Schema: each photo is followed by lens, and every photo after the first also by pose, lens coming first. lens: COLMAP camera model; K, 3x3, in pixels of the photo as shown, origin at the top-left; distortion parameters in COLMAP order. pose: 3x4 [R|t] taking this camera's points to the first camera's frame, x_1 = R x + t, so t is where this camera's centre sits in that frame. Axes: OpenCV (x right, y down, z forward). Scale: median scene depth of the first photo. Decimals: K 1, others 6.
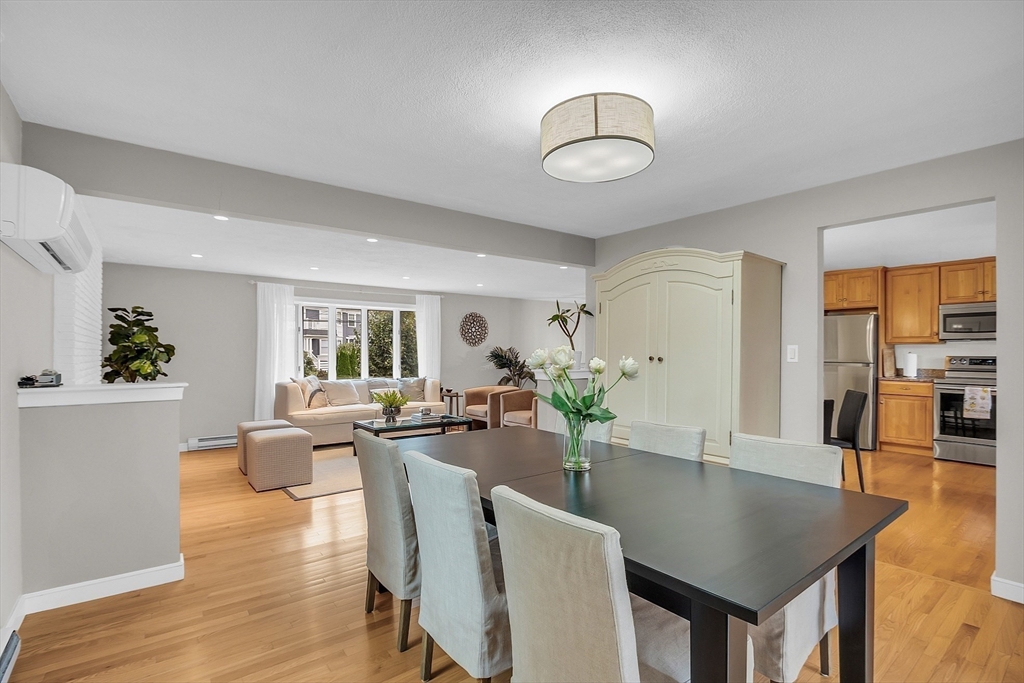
lens RADIAL K [[489.0, 0, 512.6], [0, 489.0, 350.1], [0, 0, 1]] dist [-0.012709, 0.000974]
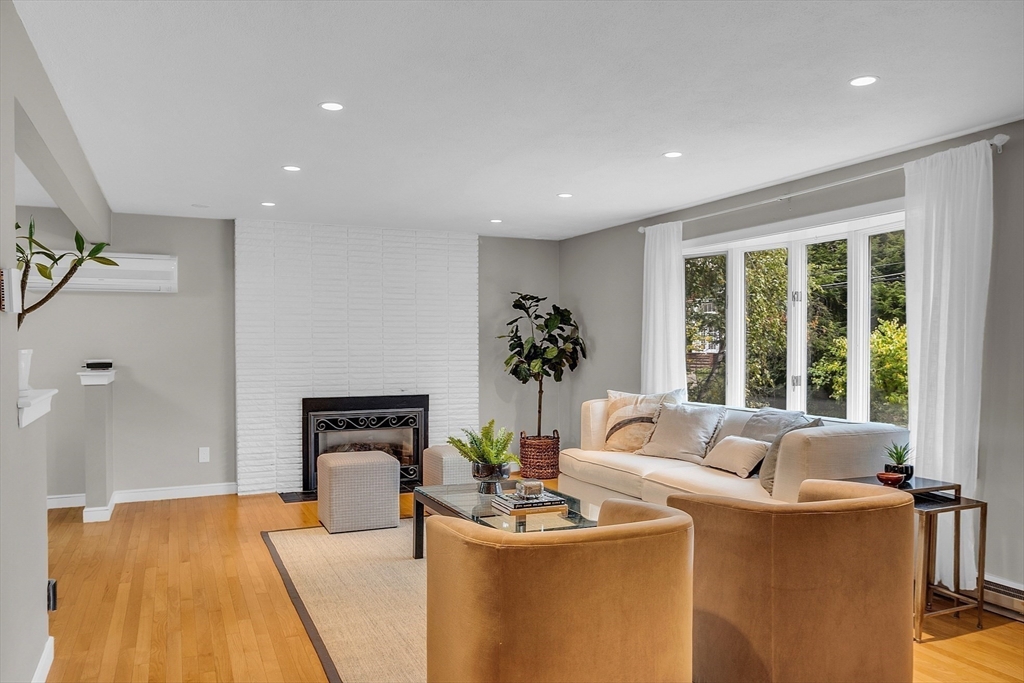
lens RADIAL K [[747.0, 0, 508.3], [0, 747.0, 346.4], [0, 0, 1]] dist [-0.006678, -0.004876]
pose [[-0.235228, 0.000359, -0.971940, 0.322999], [0.006594, 0.999978, -0.001226, 0.003952], [0.971918, -0.006697, -0.235225, 0.834620]]
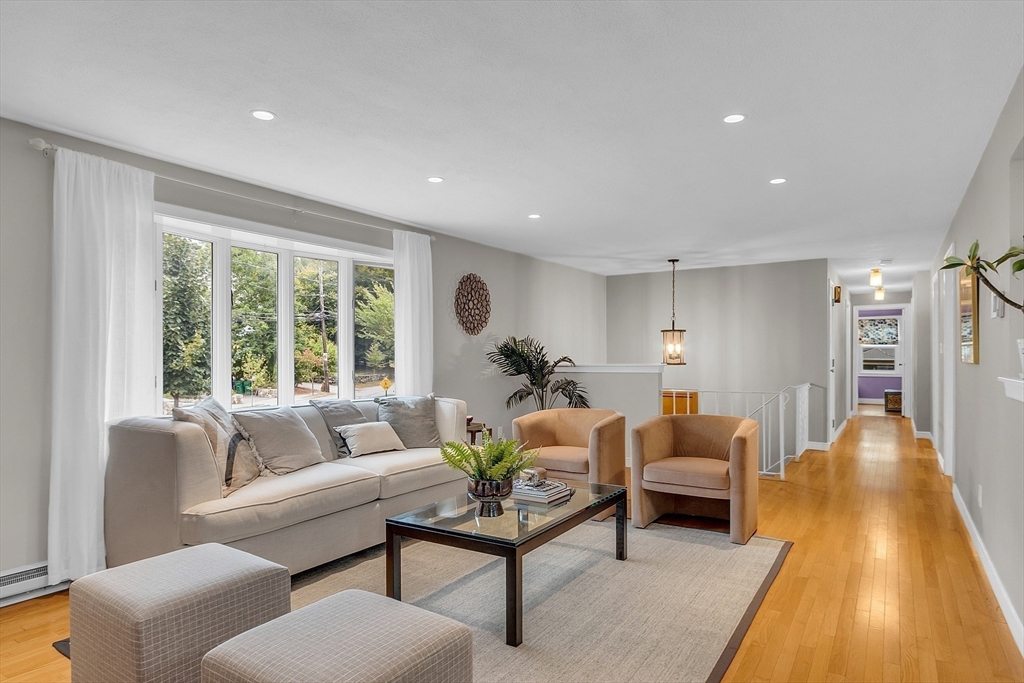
lens RADIAL K [[606.6, 0, 516.7], [0, 606.6, 346.4], [0, 0, 1]] dist [-0.007824, 0.000787]
pose [[0.936670, 0.005529, 0.350169, -0.285108], [-0.004923, 0.999984, -0.002620, 0.006714], [-0.350178, 0.000730, 0.936683, 0.363714]]
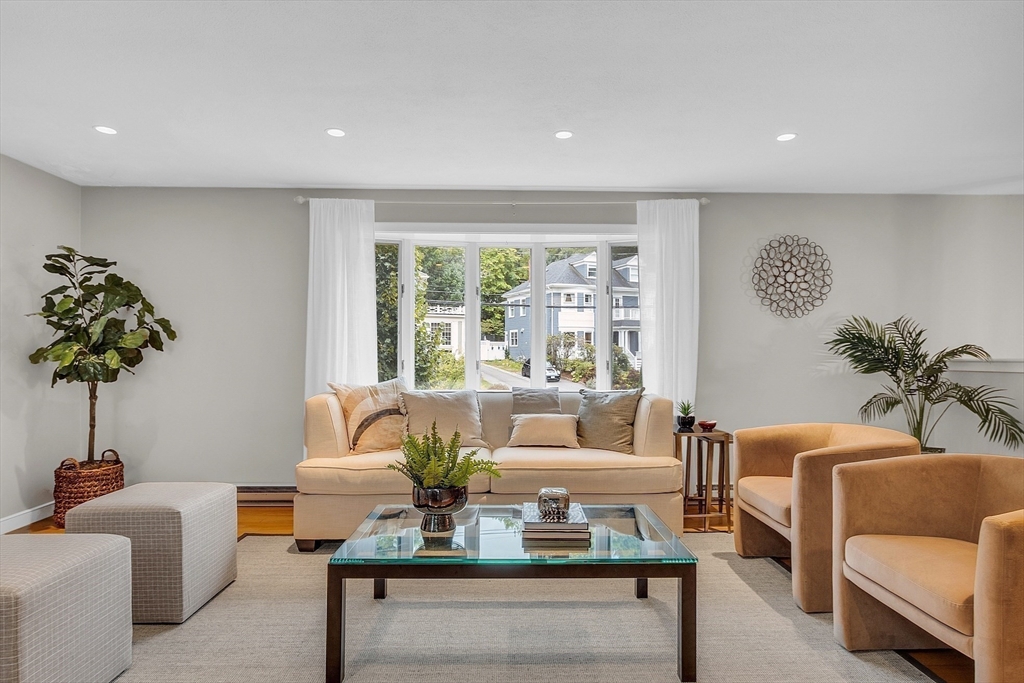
lens RADIAL K [[573.3, 0, 517.6], [0, 573.3, 349.7], [0, 0, 1]] dist [-0.020945, 0.003747]
pose [[0.809694, -0.001811, -0.586850, 0.016884], [0.004287, 0.999987, 0.002830, 0.017797], [0.586837, -0.004808, 0.809691, 0.501811]]
